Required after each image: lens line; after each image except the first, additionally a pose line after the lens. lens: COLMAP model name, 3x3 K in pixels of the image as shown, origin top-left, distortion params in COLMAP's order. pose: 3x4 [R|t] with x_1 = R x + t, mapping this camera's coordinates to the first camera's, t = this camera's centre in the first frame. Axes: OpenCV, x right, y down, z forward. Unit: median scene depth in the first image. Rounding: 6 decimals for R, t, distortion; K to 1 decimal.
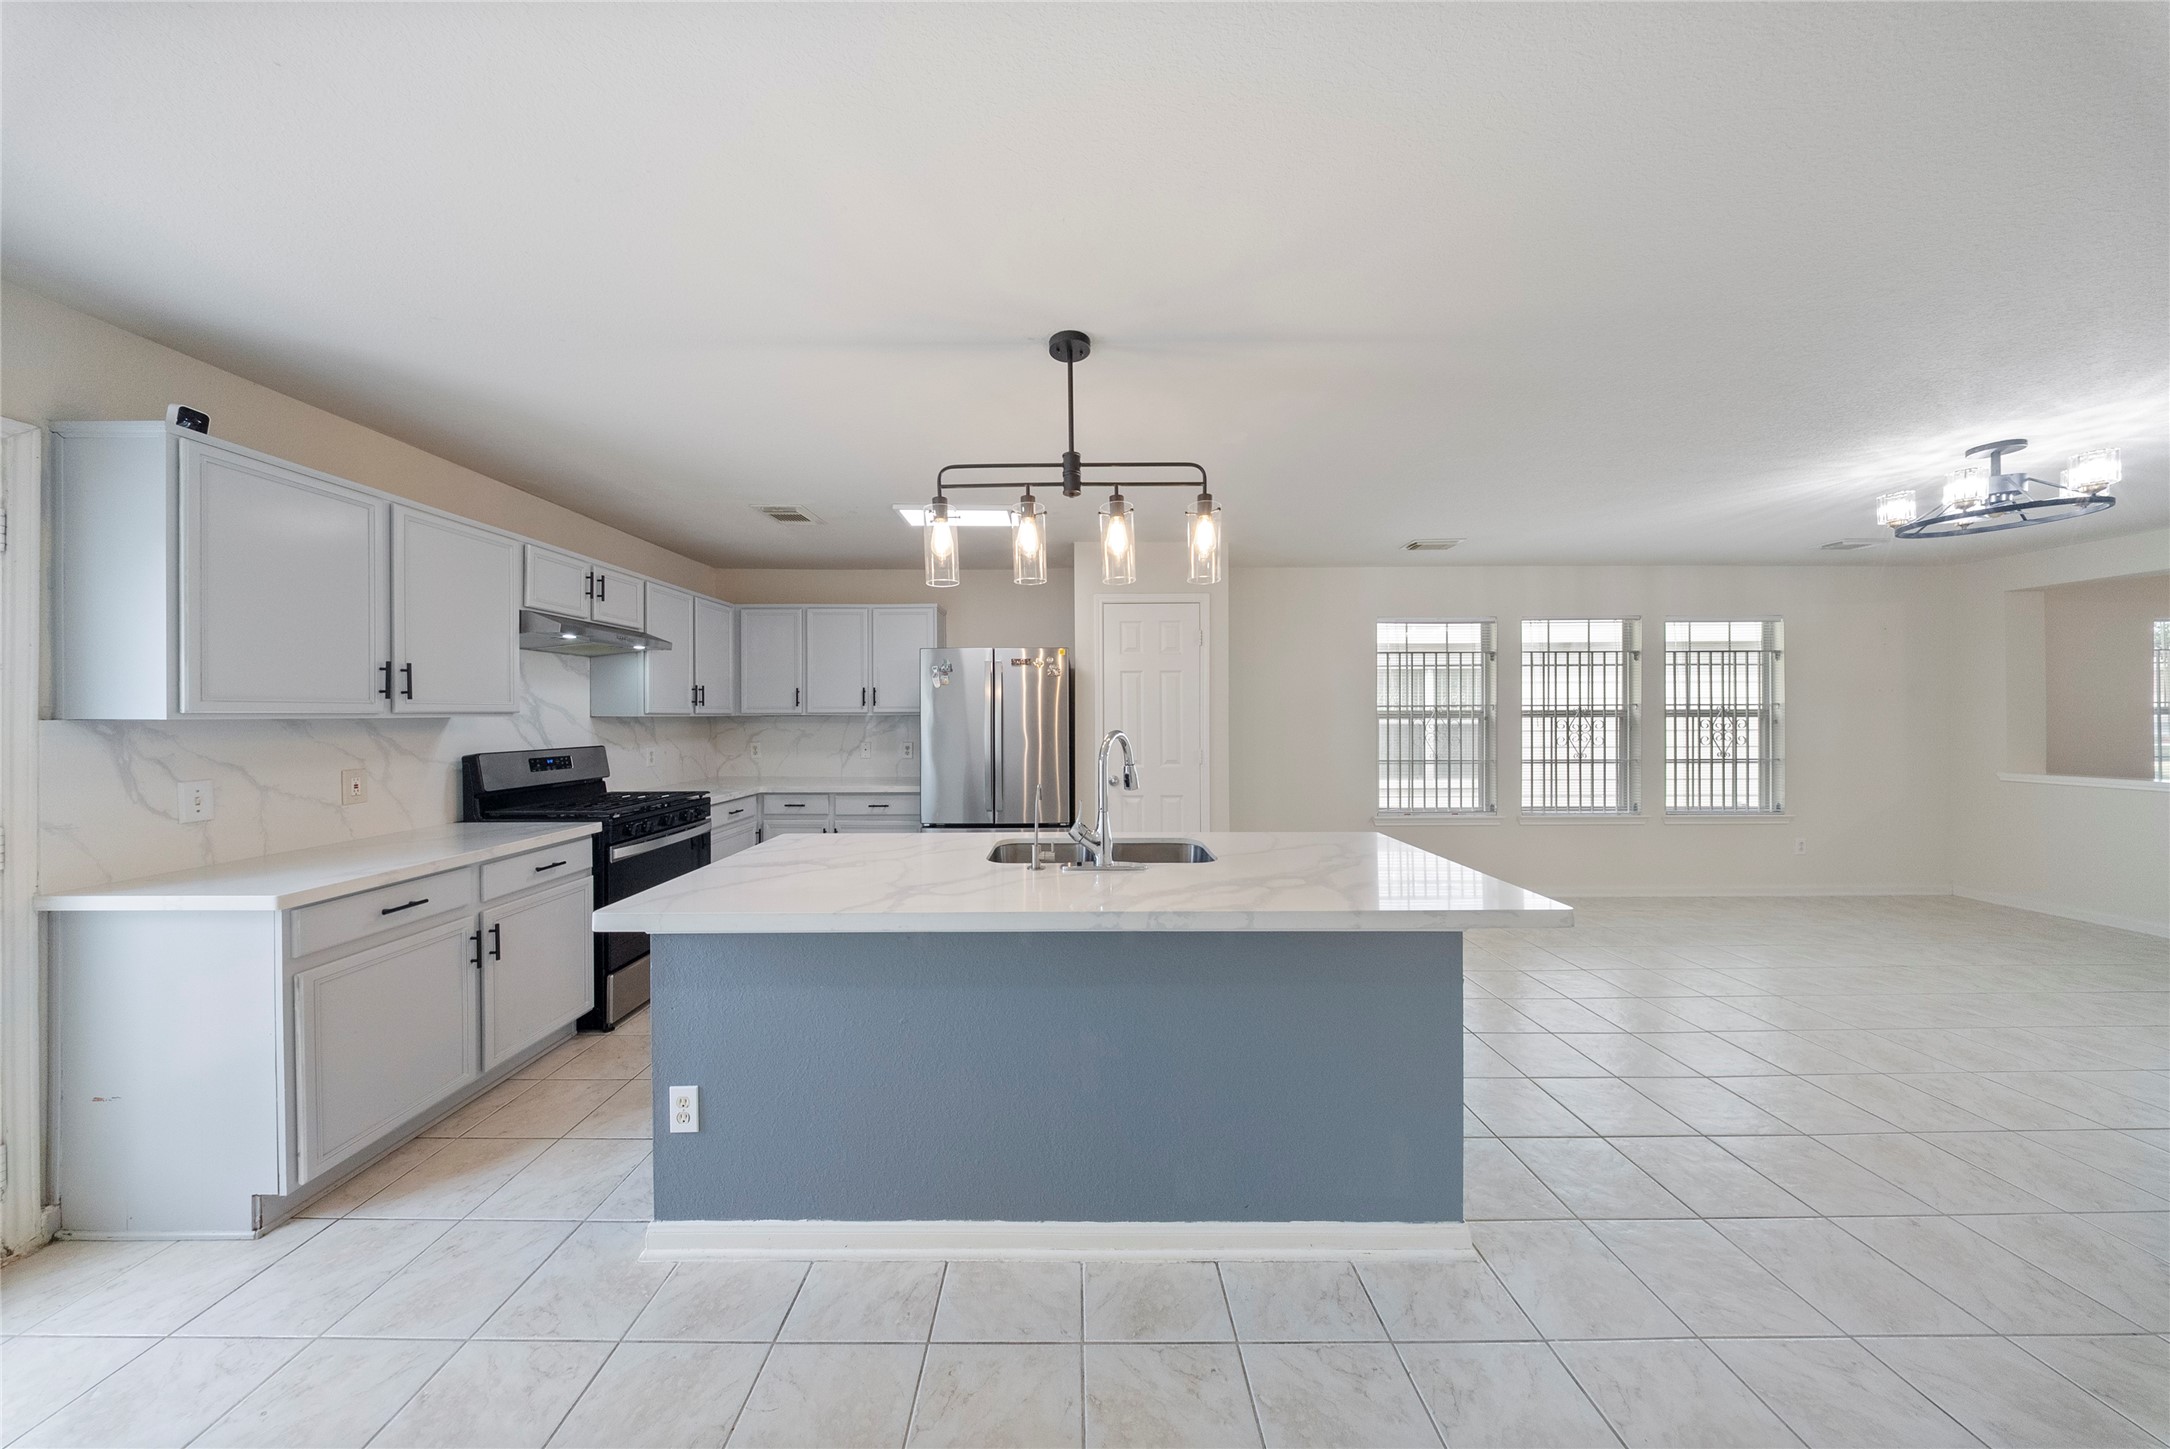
lens RADIAL K [[639.1, 0, 1077.4], [0, 639.1, 715.4], [0, 0, 1]] dist [0.000250, -0.000008]
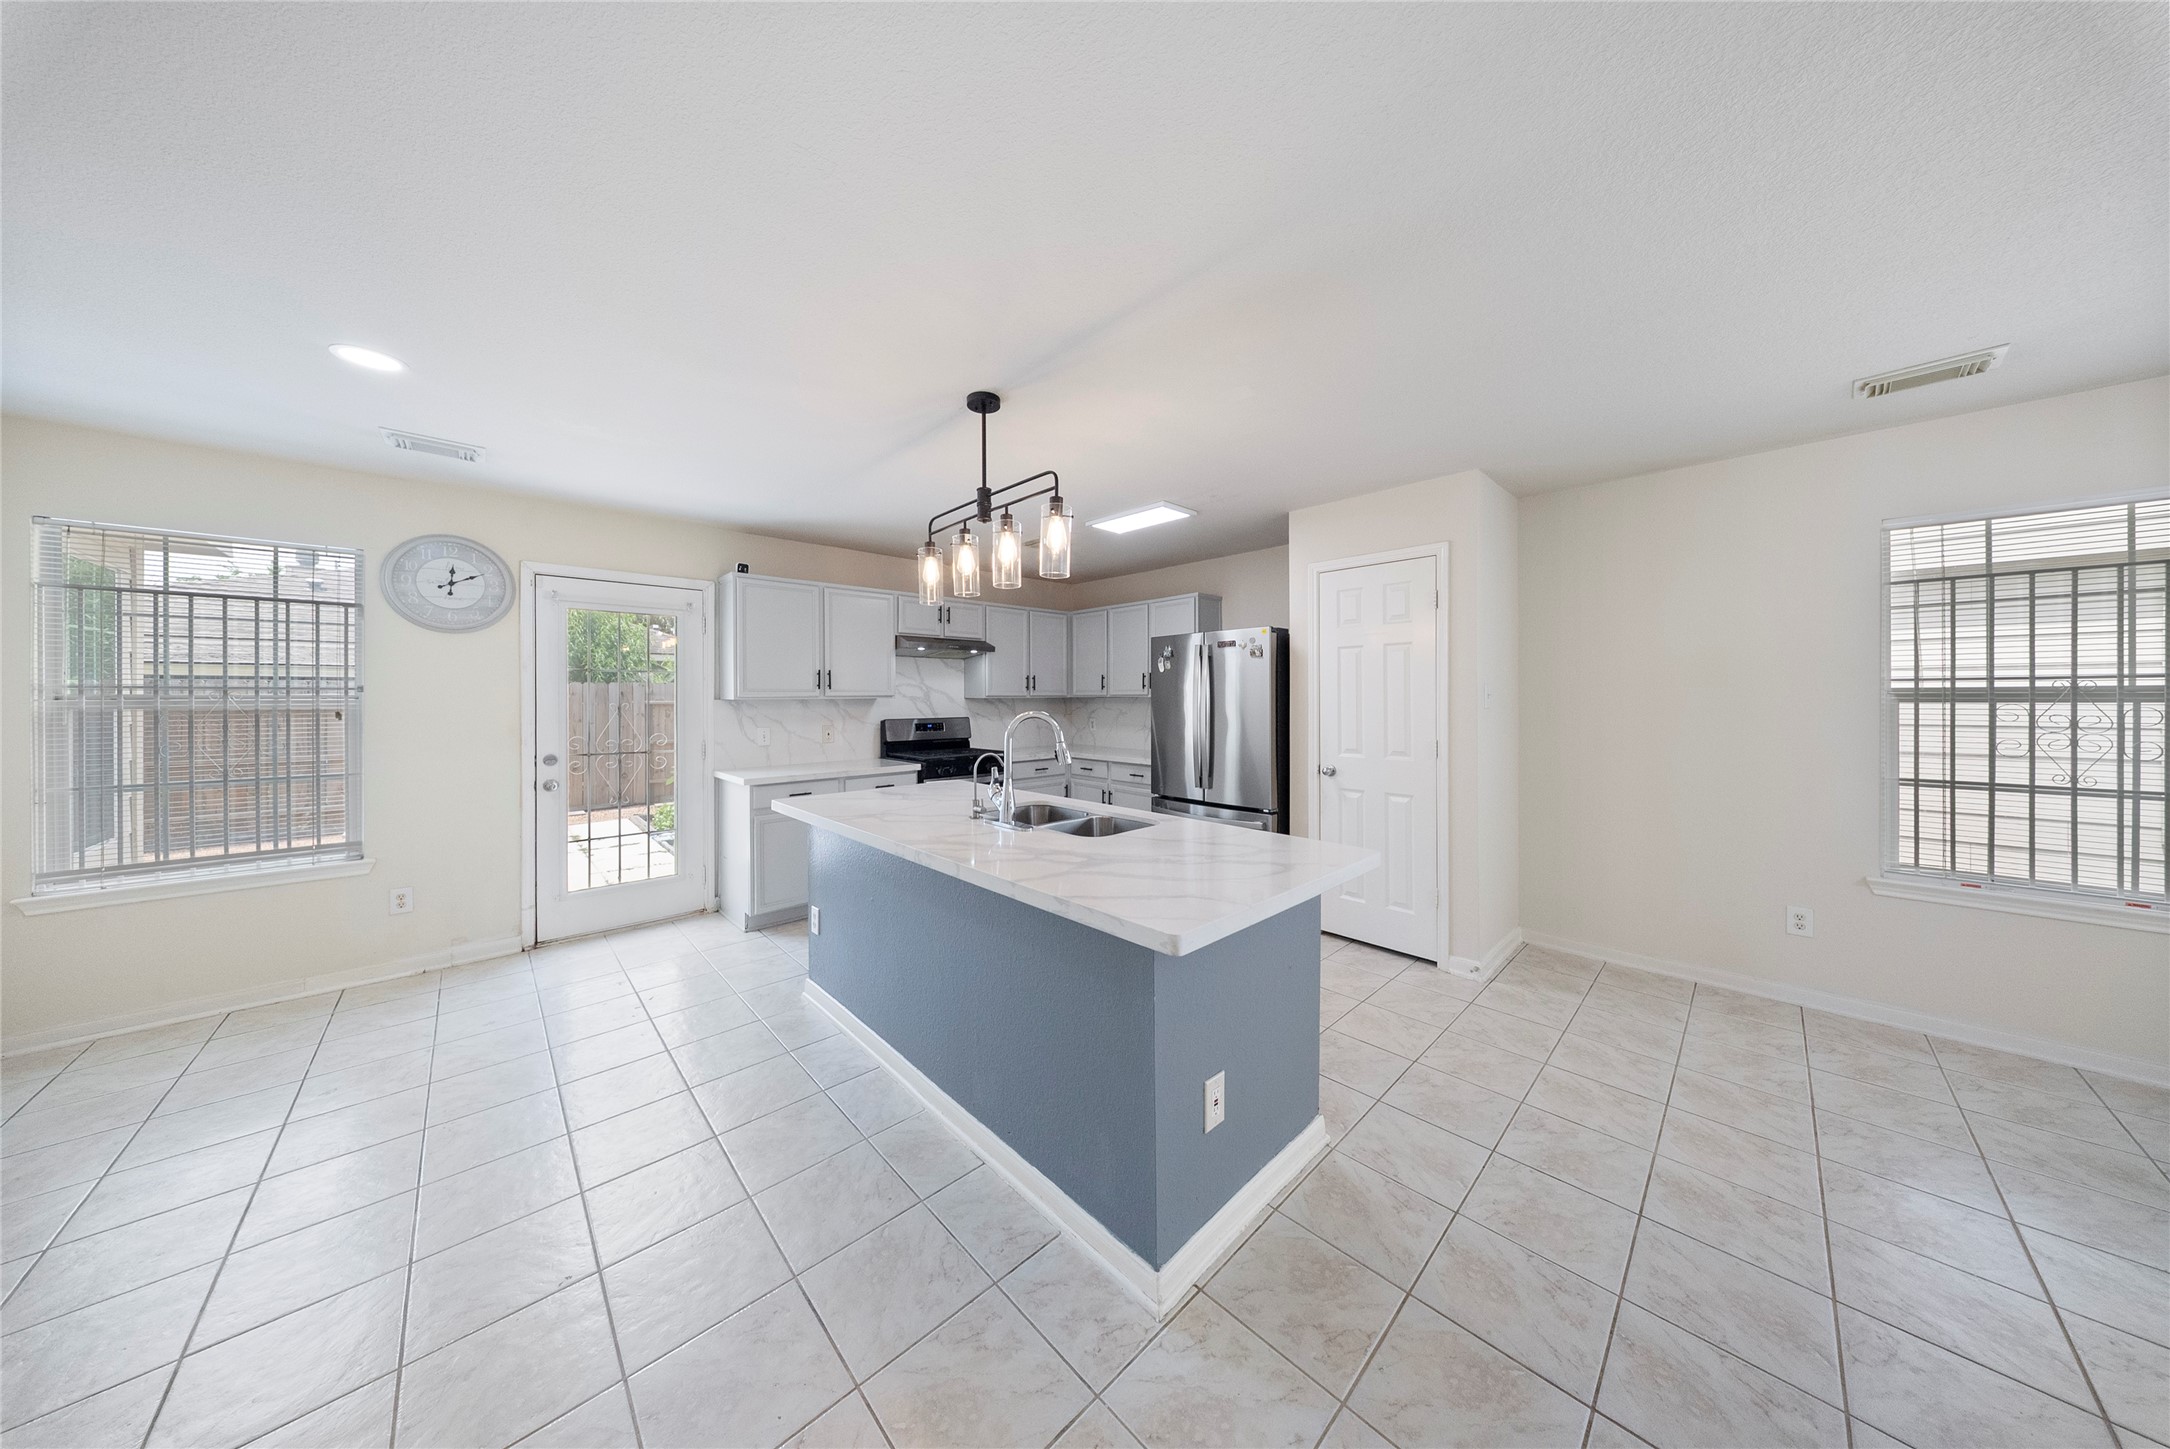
lens RADIAL K [[644.1, 0, 1086.4], [0, 644.1, 698.9], [0, 0, 1]] dist [0.006017, 0.000041]
pose [[0.688374, 0.002342, -0.725352, 0.629317], [0.000847, 0.999992, 0.004032, -0.001949], [0.725356, -0.003390, 0.688366, 0.167205]]
